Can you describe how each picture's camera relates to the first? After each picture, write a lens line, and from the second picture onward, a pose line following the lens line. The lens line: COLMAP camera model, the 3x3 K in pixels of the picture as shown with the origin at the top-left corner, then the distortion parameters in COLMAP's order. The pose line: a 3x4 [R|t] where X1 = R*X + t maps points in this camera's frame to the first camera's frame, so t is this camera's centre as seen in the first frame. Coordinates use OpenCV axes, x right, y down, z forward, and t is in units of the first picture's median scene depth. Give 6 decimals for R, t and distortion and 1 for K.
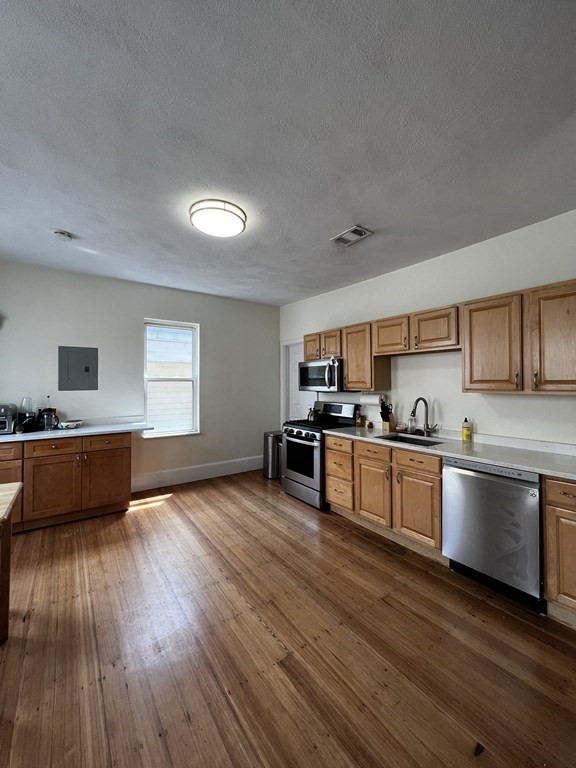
lens RADIAL K [[307.0, 0, 289.6], [0, 307.0, 380.5], [0, 0, 1]] dist [-0.001612, 0.000324]
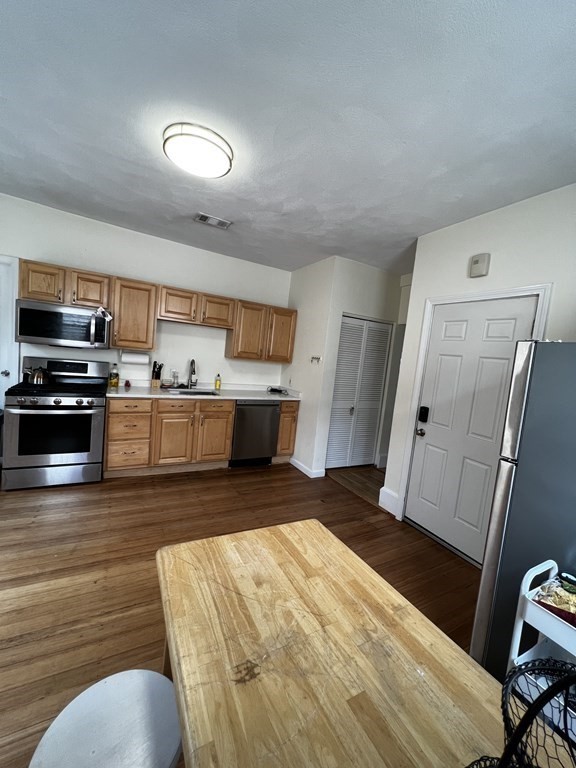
lens RADIAL K [[307.0, 0, 286.8], [0, 307.0, 380.0], [0, 0, 1]] dist [-0.001612, 0.000324]
pose [[0.117891, -0.067258, 0.990746, -0.796611], [-0.115709, 0.989977, 0.080974, -0.009058], [-0.986262, -0.124185, 0.108927, 0.455520]]
